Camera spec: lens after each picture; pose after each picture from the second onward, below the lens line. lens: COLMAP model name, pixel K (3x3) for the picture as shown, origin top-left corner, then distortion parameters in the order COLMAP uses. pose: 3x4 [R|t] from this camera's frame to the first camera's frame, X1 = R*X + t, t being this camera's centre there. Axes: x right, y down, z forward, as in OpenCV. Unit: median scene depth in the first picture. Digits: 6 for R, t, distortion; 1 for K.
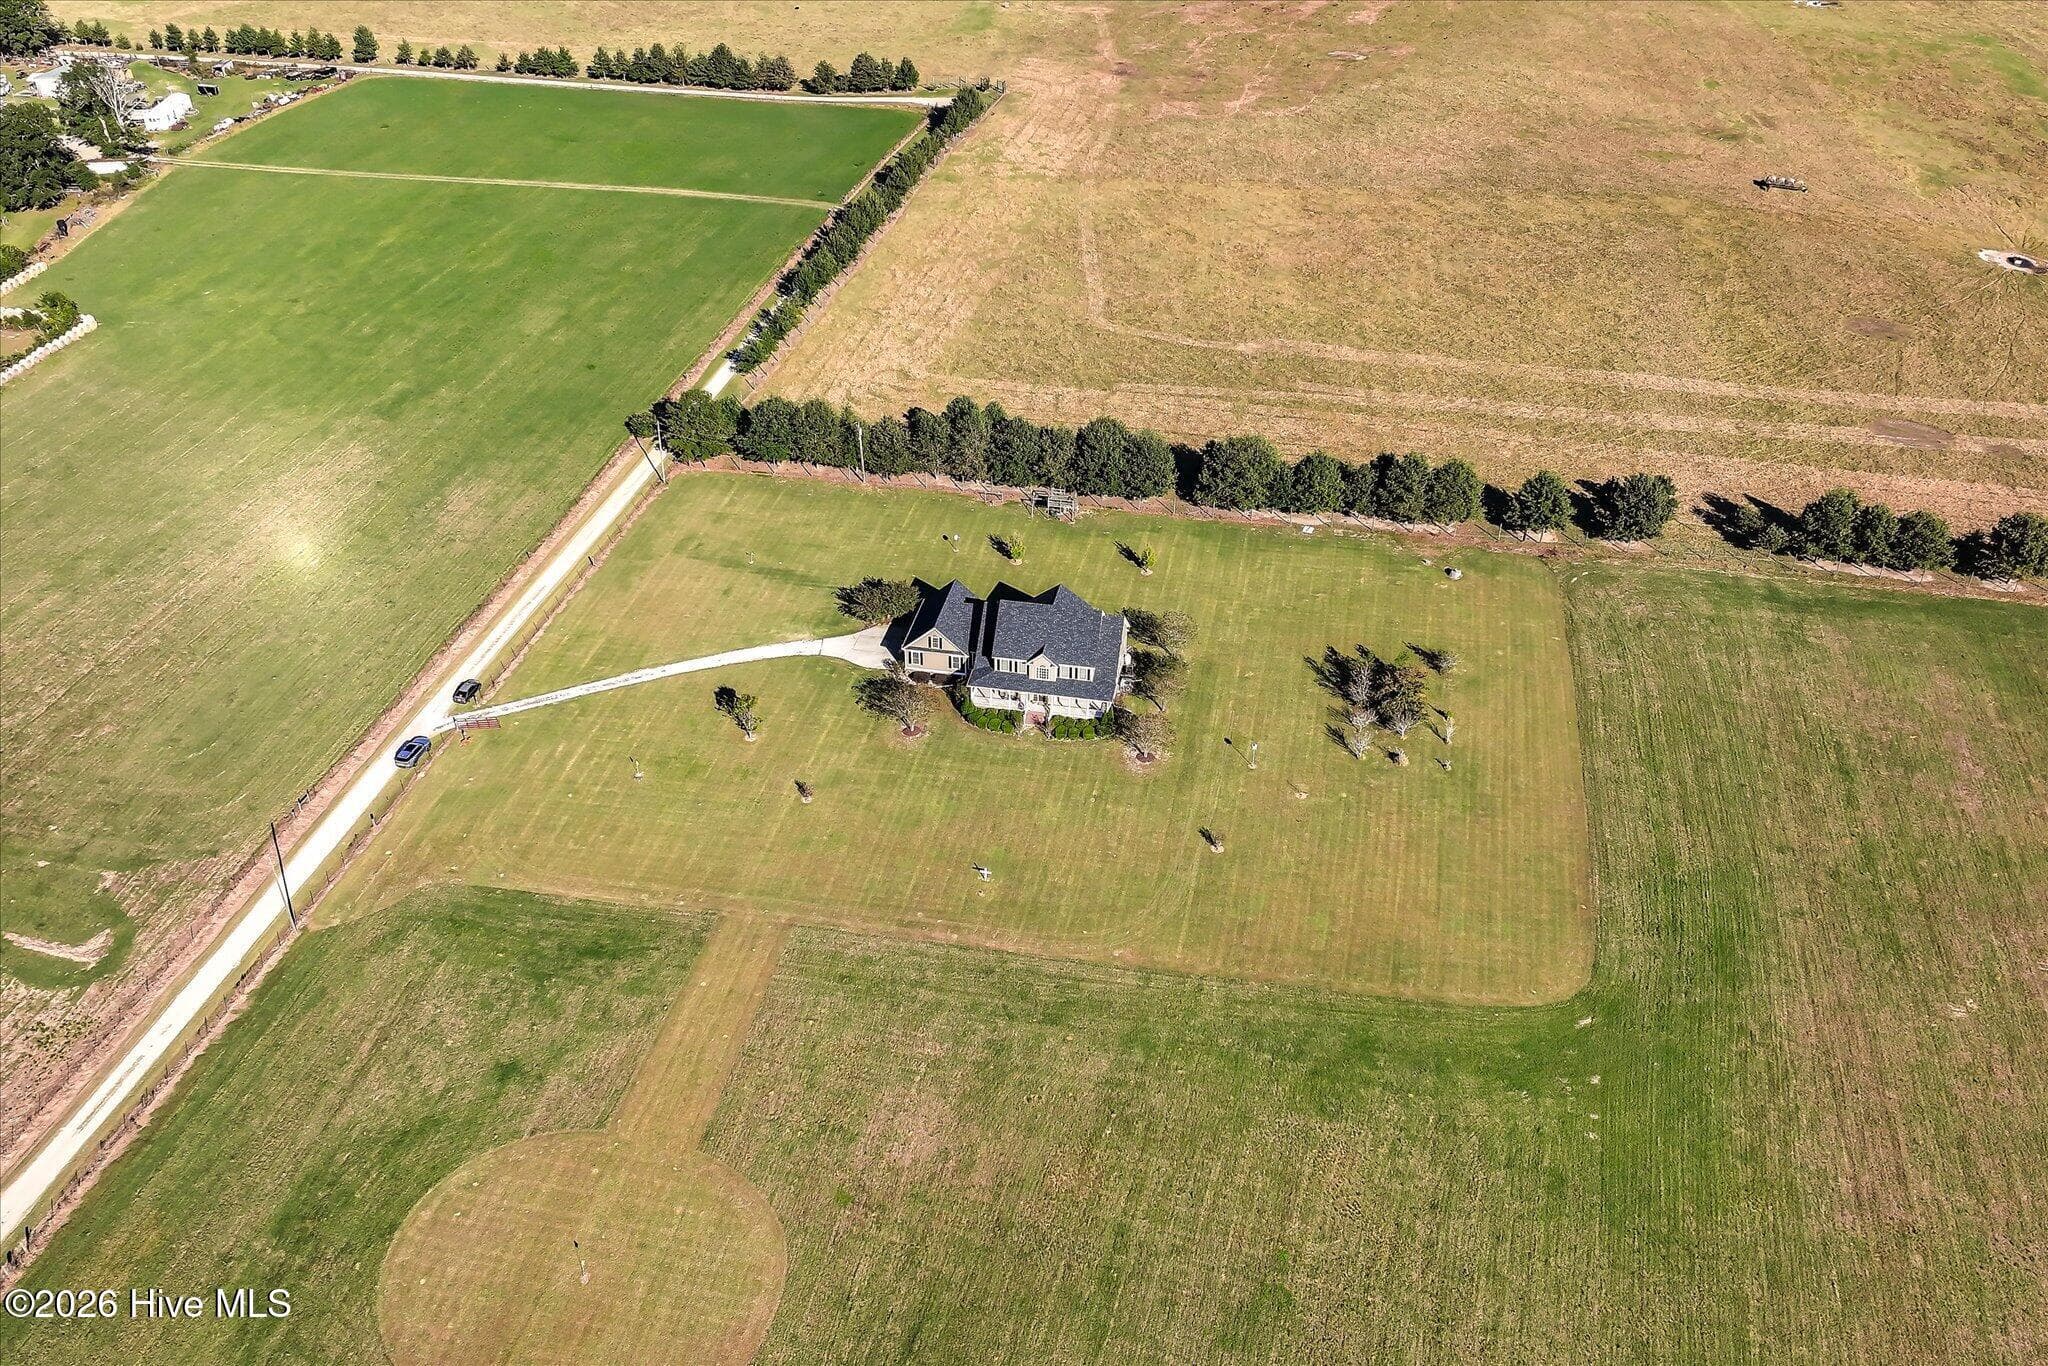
lens RADIAL K [[1707.5, 0, 1033.0], [0, 1707.5, 683.3], [0, 0, 1]] dist [0.008342, -0.009303]
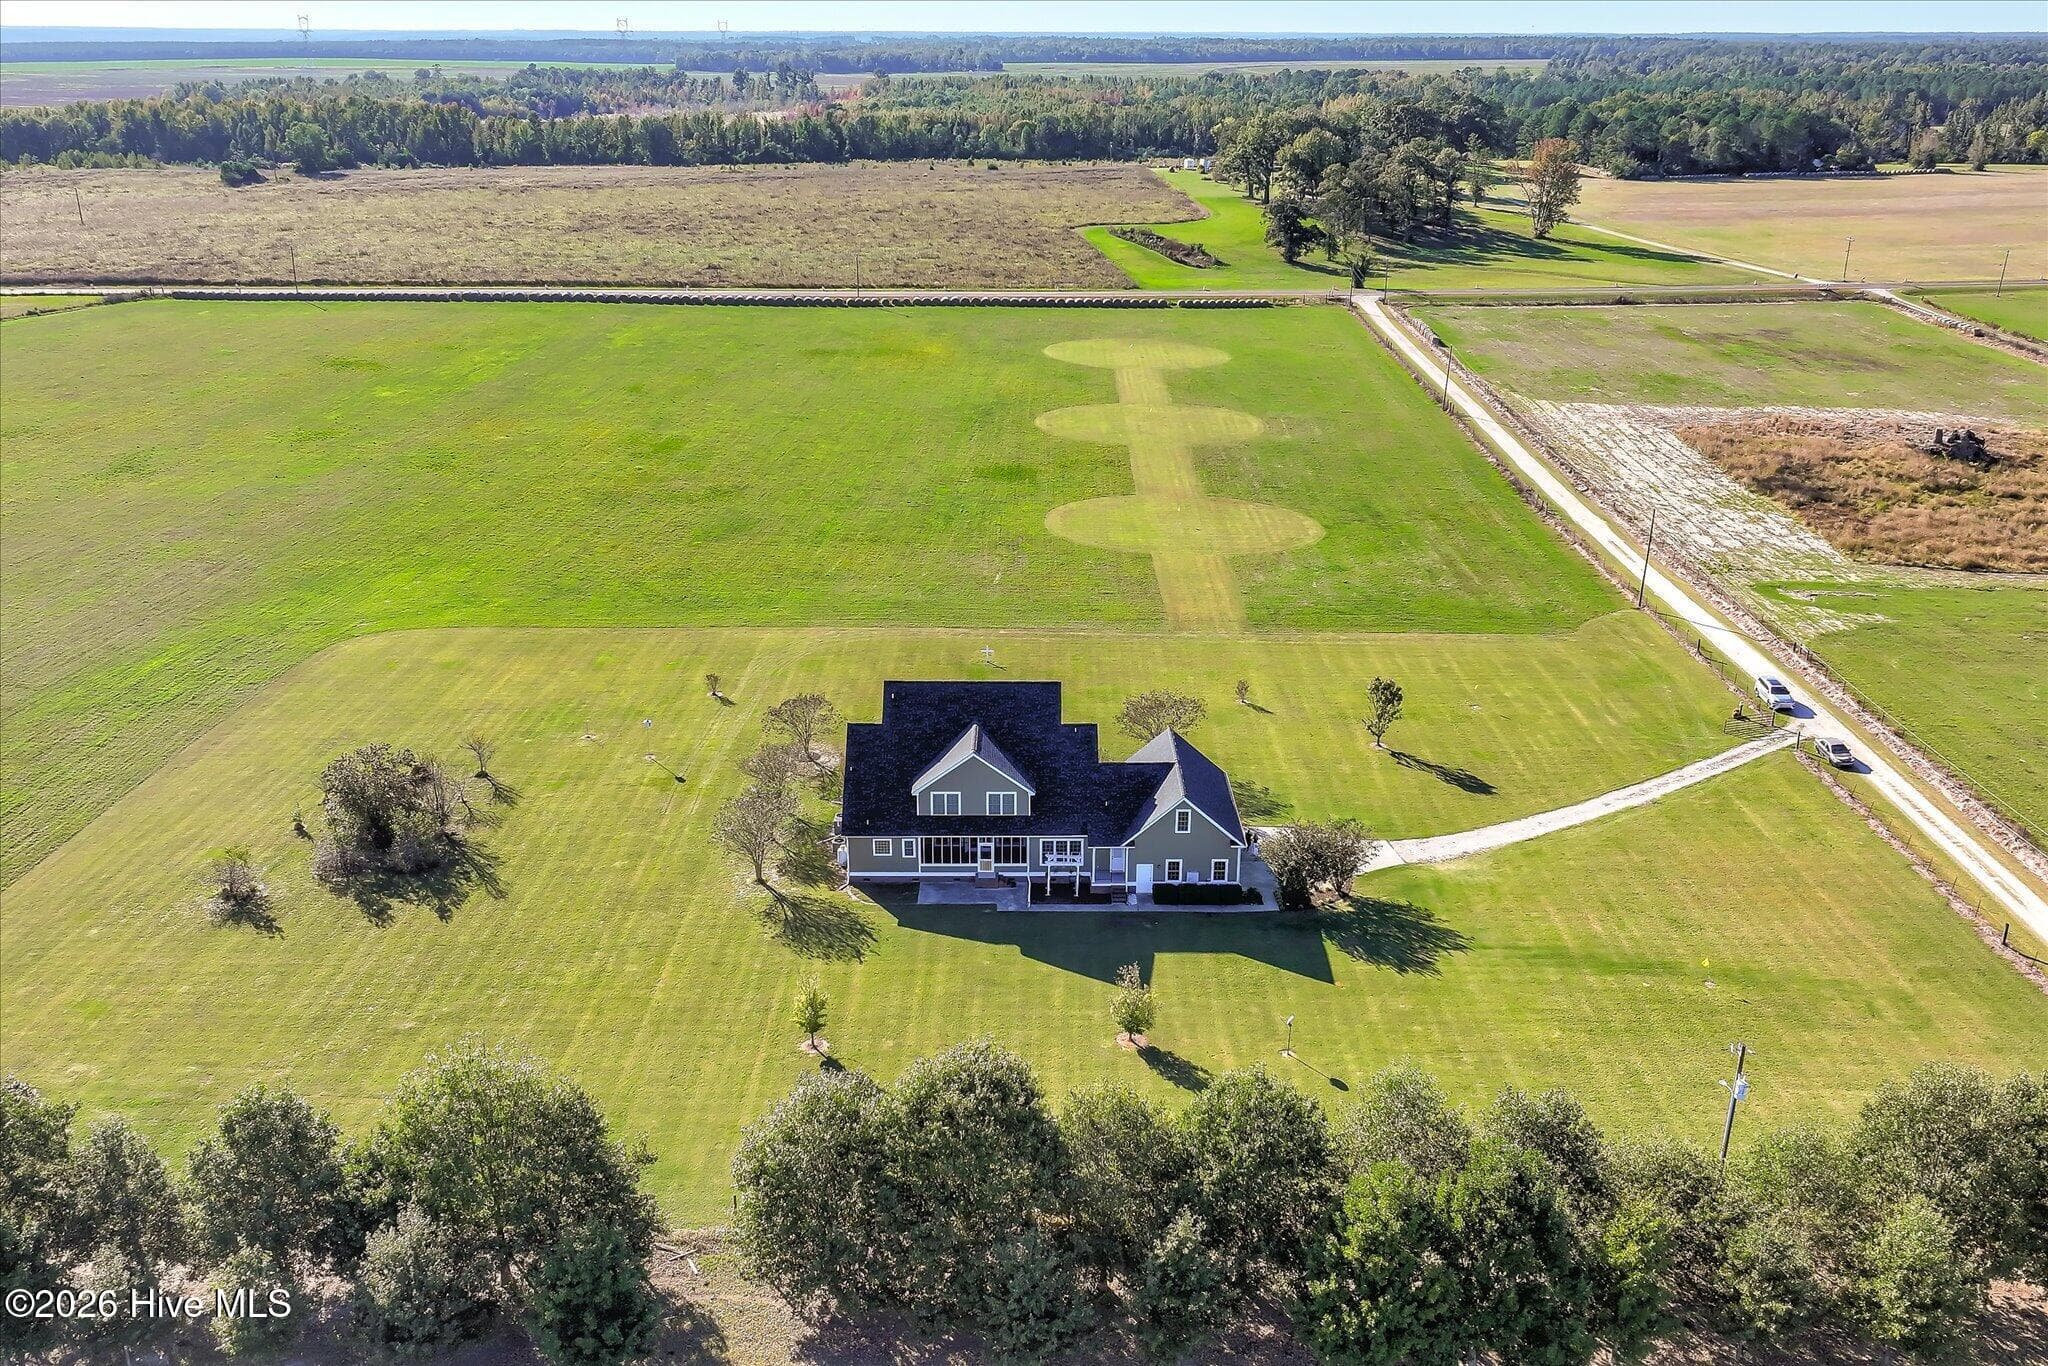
lens RADIAL K [[1707.5, 0, 1036.5], [0, 1707.5, 686.1], [0, 0, 1]] dist [0.008342, -0.009303]
pose [[-0.981016, 0.056198, -0.185605, 0.085591], [-0.120054, 0.575645, 0.808838, -0.456237], [0.152298, 0.815766, -0.557971, 1.164162]]
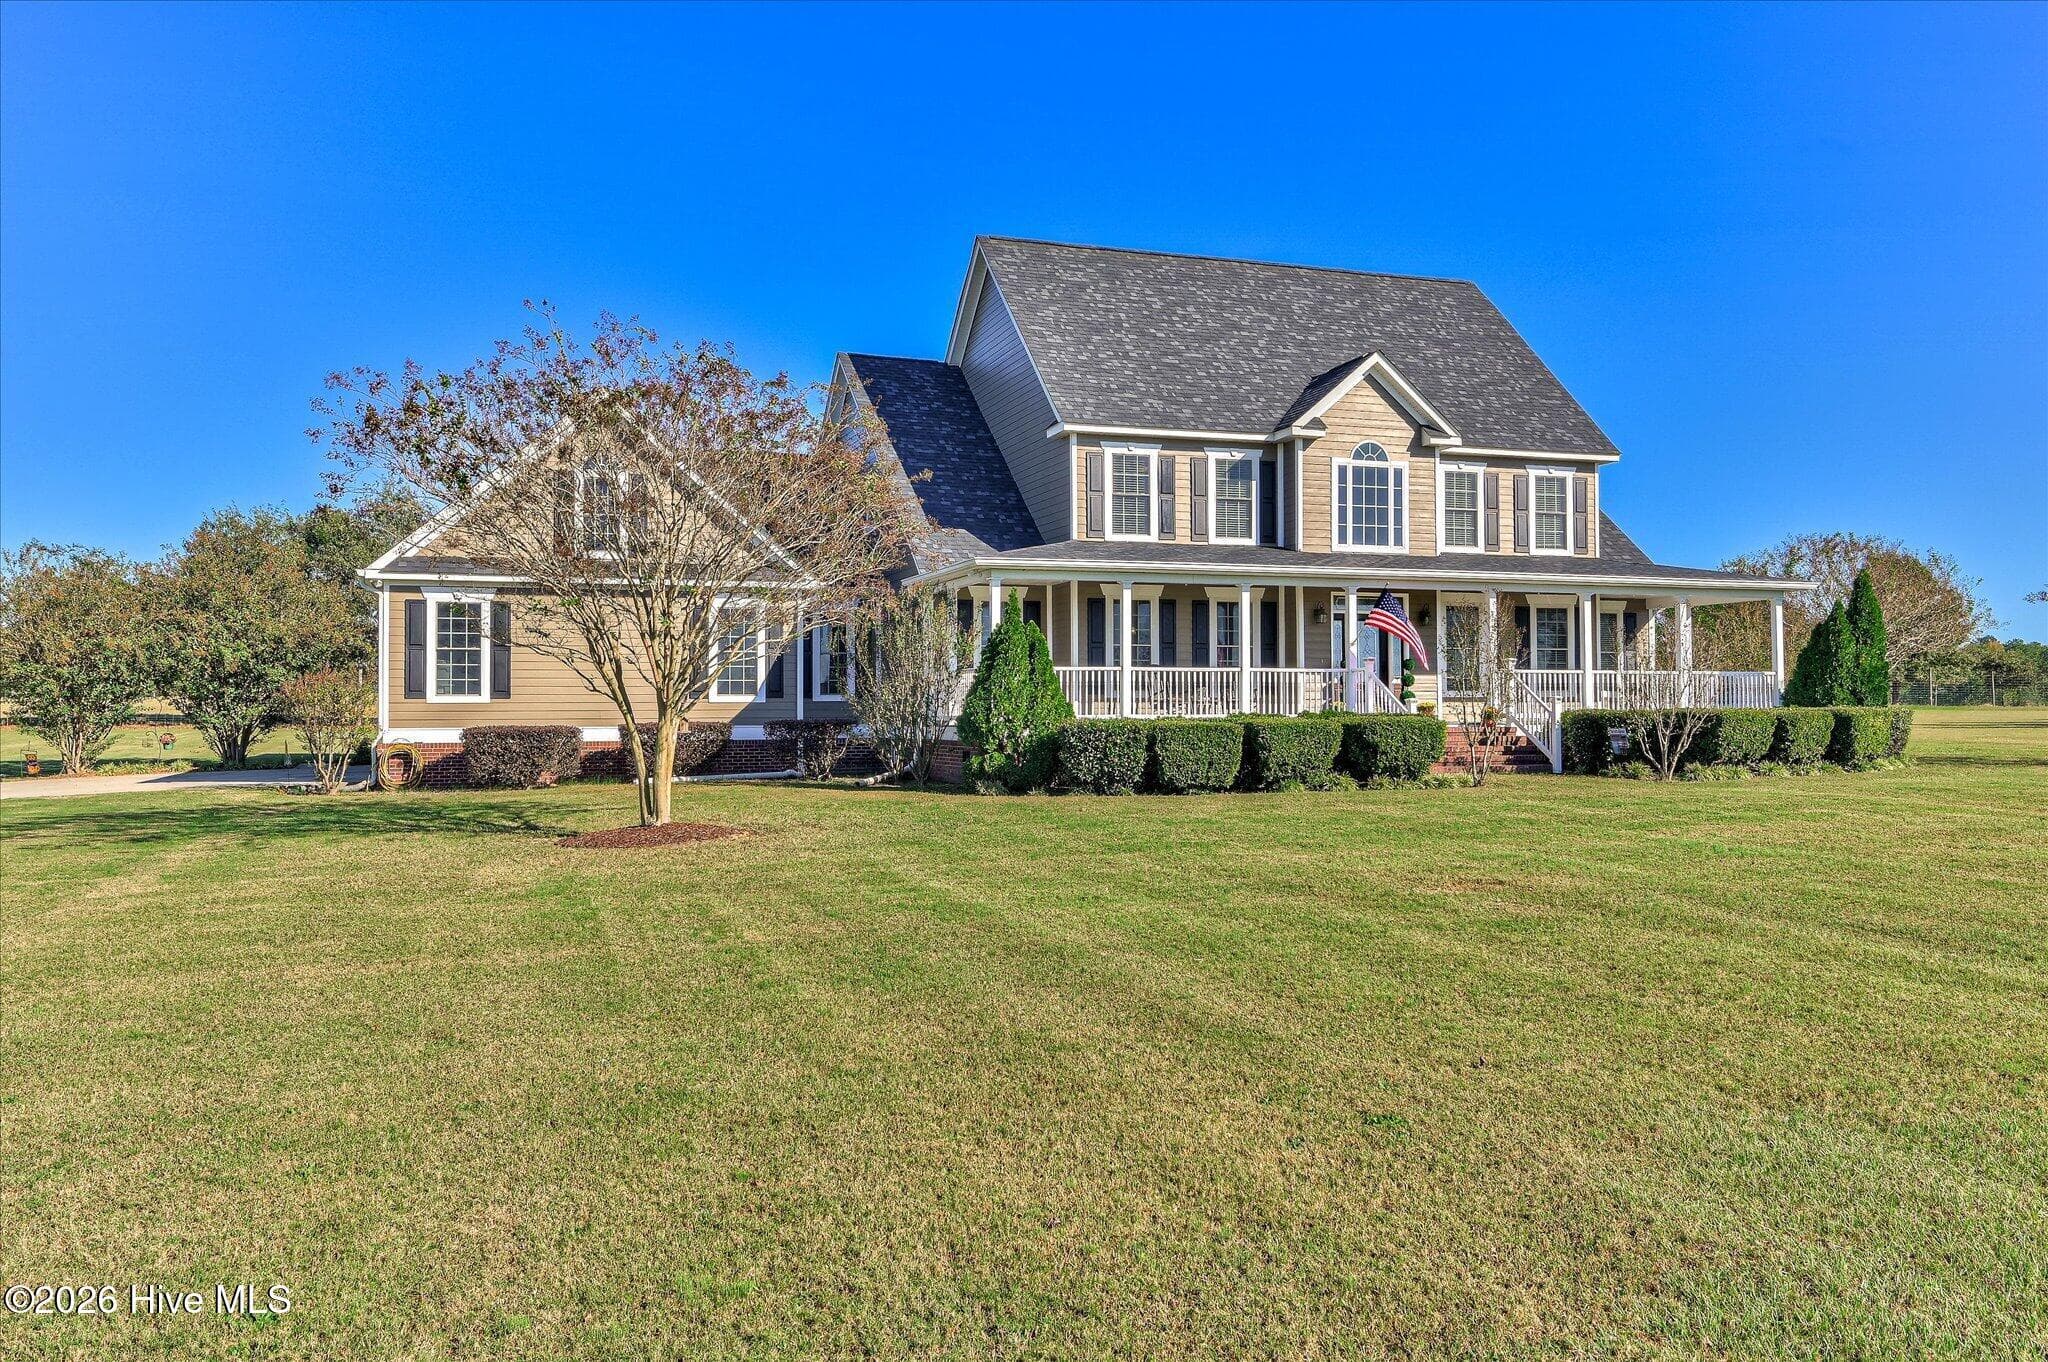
lens RADIAL K [[1578.1, 0, 1020.8], [0, 1578.1, 681.3], [0, 0, 1]] dist [0.032754, -0.014480]
pose [[0.867406, -0.004614, 0.497581, -0.085730], [0.289978, 0.817303, -0.497924, 0.063749], [-0.404377, 0.576189, 0.710271, 0.797258]]
